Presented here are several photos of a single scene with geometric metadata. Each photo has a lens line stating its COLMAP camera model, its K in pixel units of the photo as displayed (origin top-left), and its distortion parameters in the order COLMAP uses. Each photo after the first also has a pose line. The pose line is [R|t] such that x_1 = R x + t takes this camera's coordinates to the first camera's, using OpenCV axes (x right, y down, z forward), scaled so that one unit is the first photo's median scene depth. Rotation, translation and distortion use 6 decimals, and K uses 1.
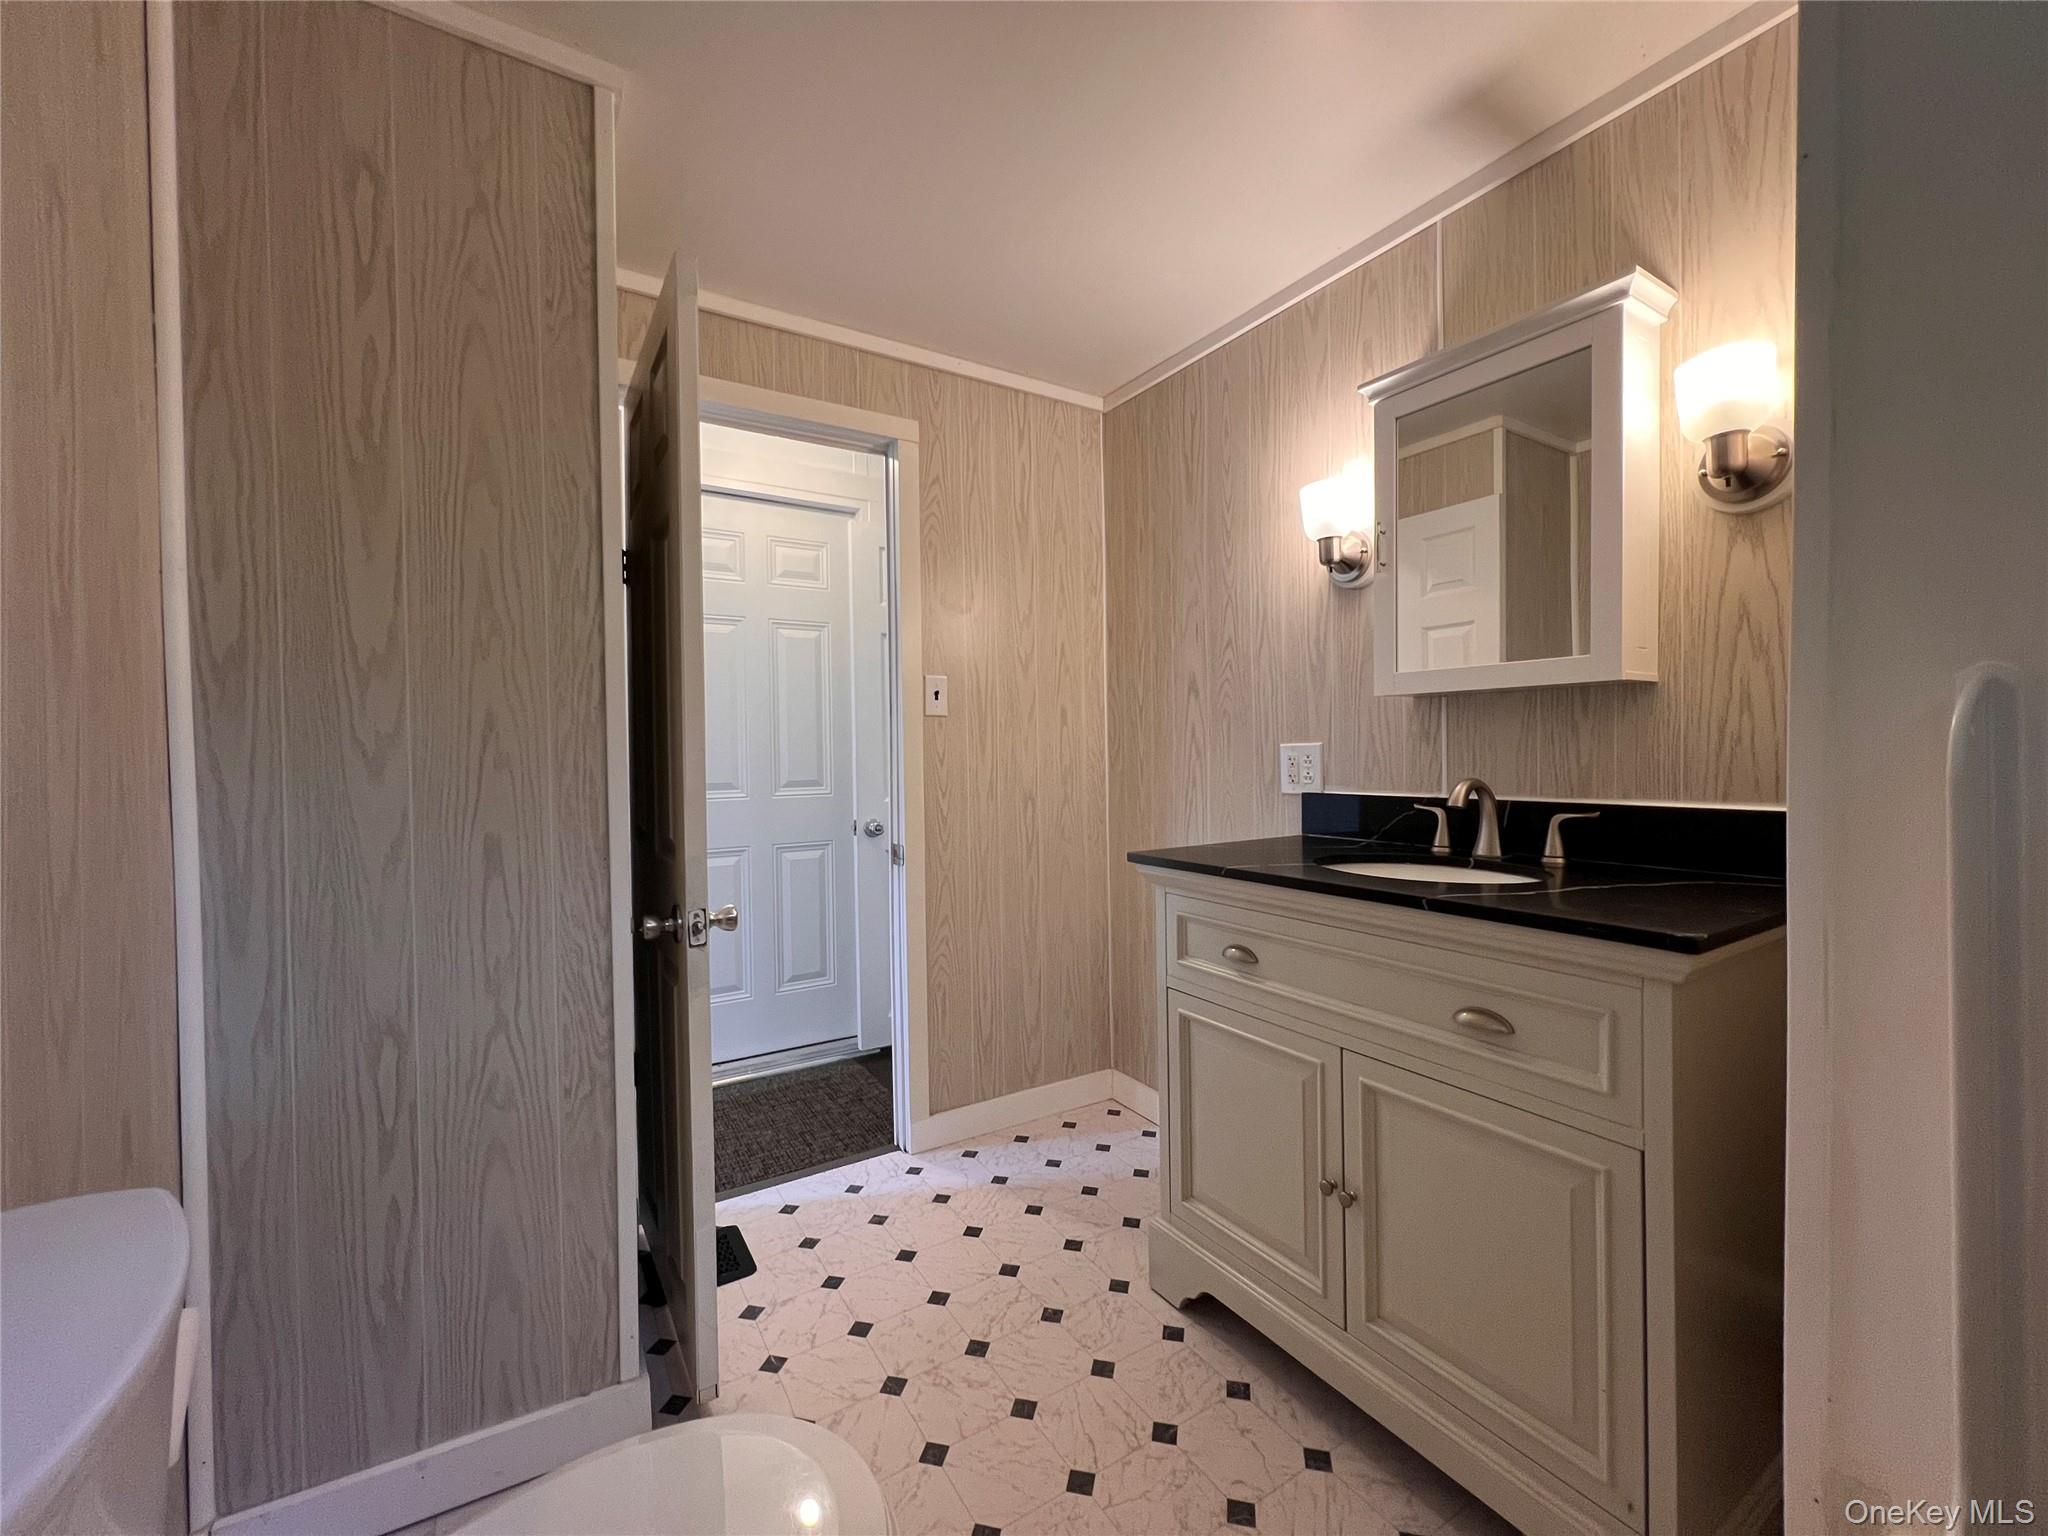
lens RADIAL K [[822.8, 0, 1025.2], [0, 822.8, 763.6], [0, 0, 1]] dist [-0.004286, 0.001698]
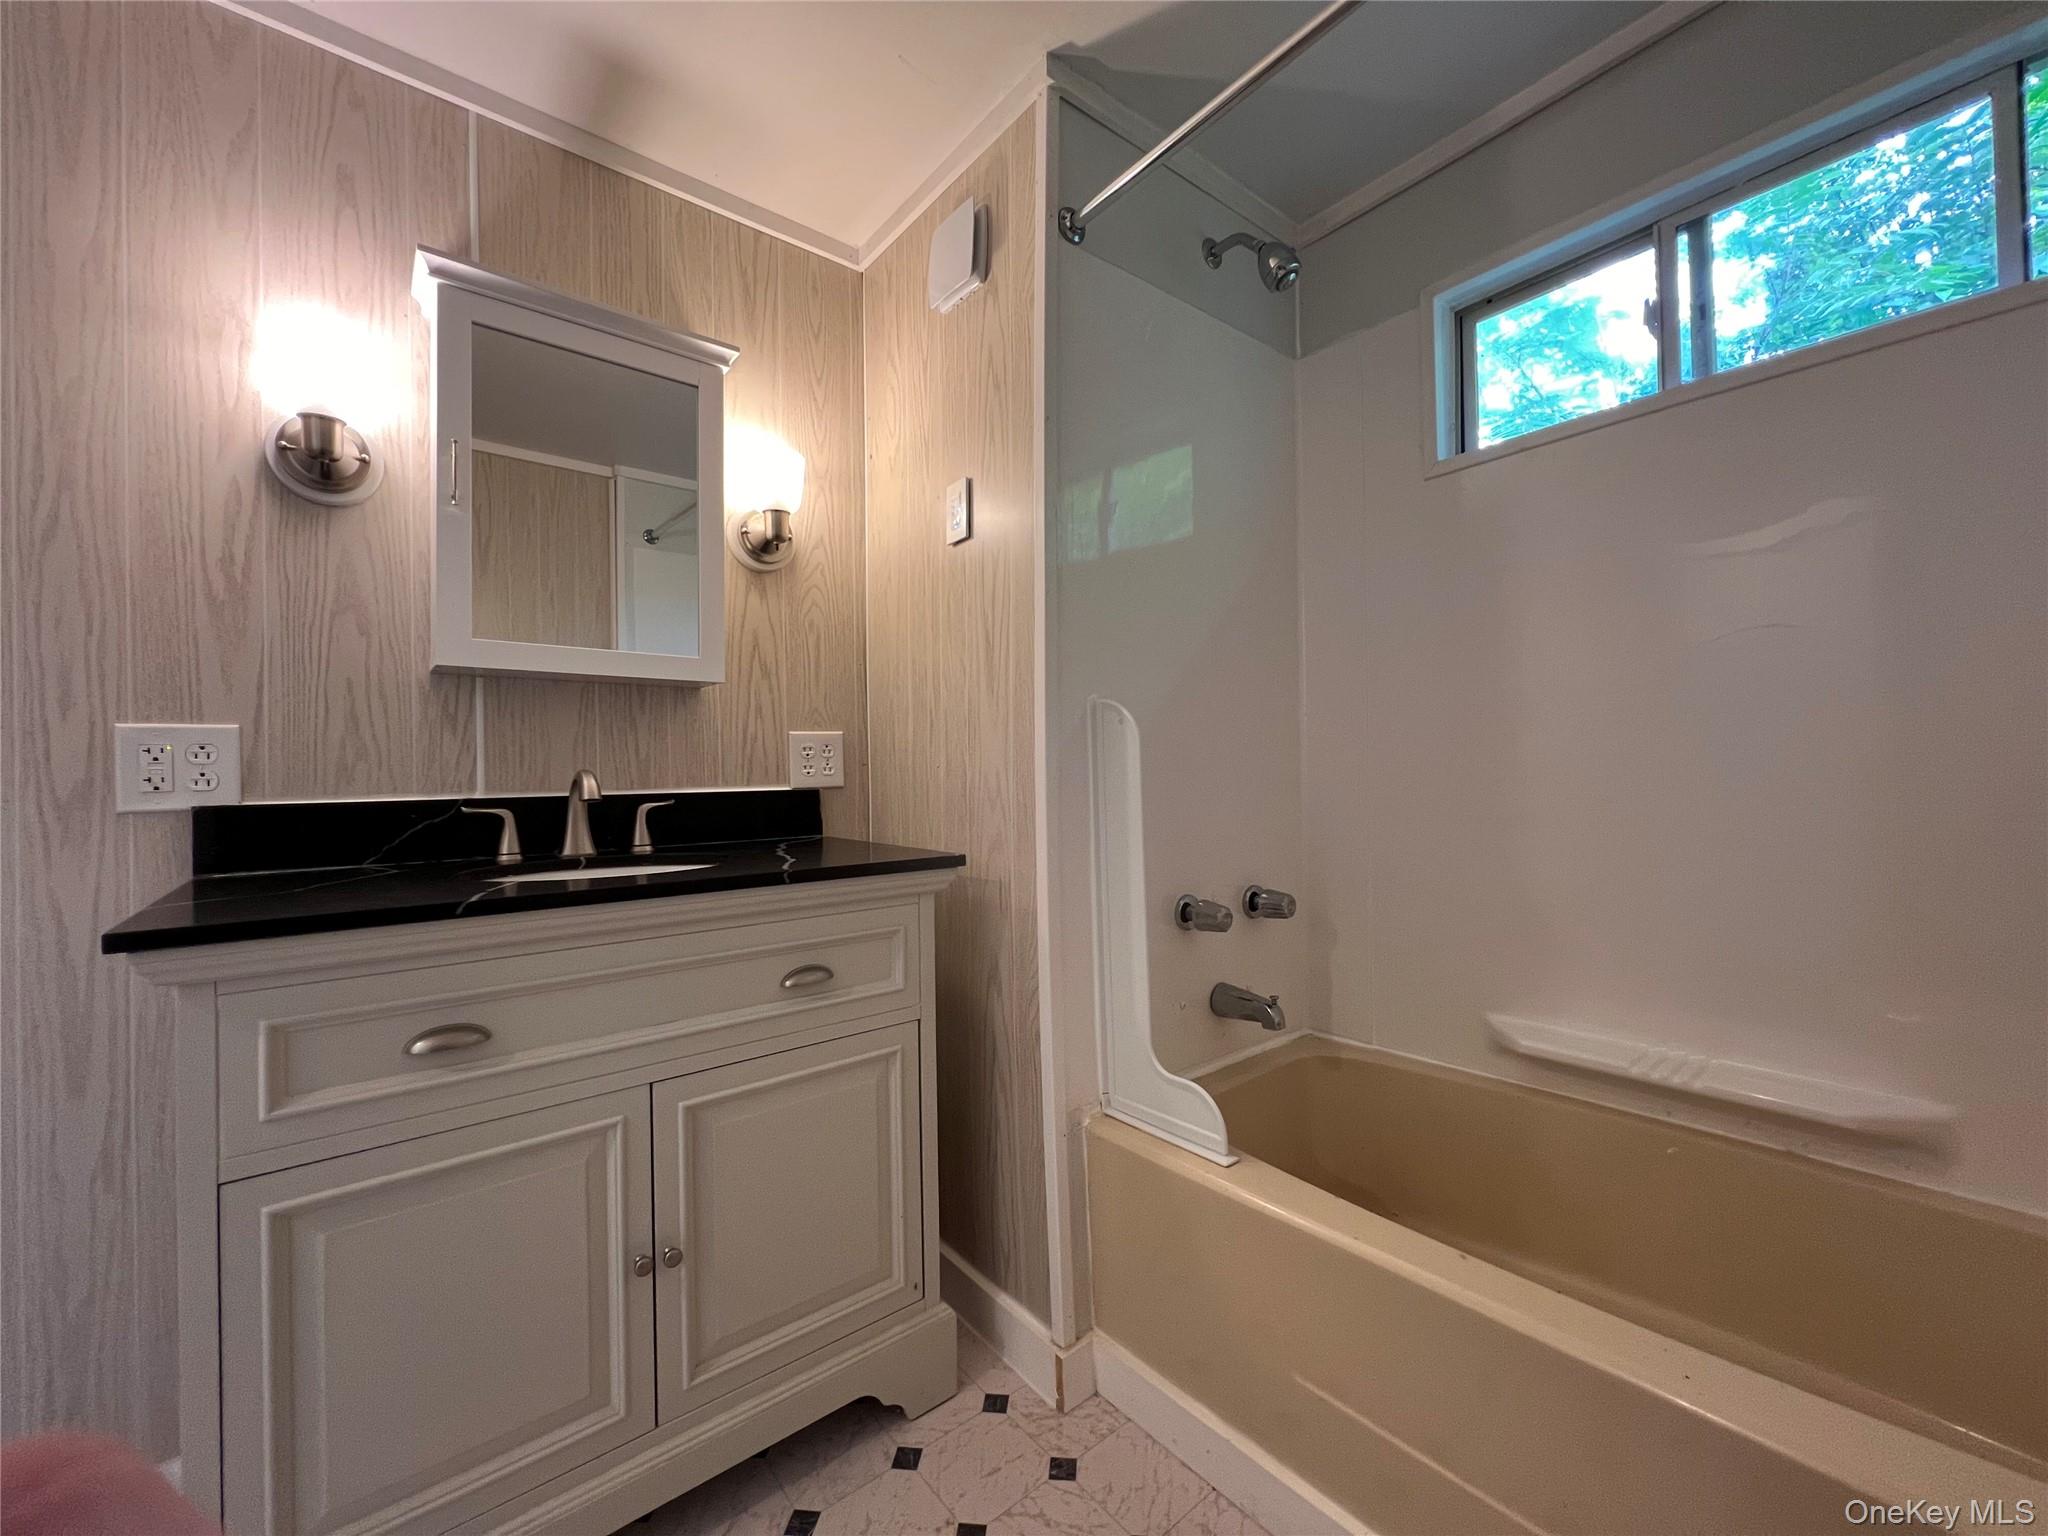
lens RADIAL K [[822.8, 0, 1025.2], [0, 822.8, 763.6], [0, 0, 1]] dist [-0.004286, 0.001698]
pose [[-0.127909, 0.026512, 0.991431, -0.430330], [0.030369, 0.999279, -0.022803, 0.046872], [-0.991321, 0.027192, -0.128622, 0.632152]]
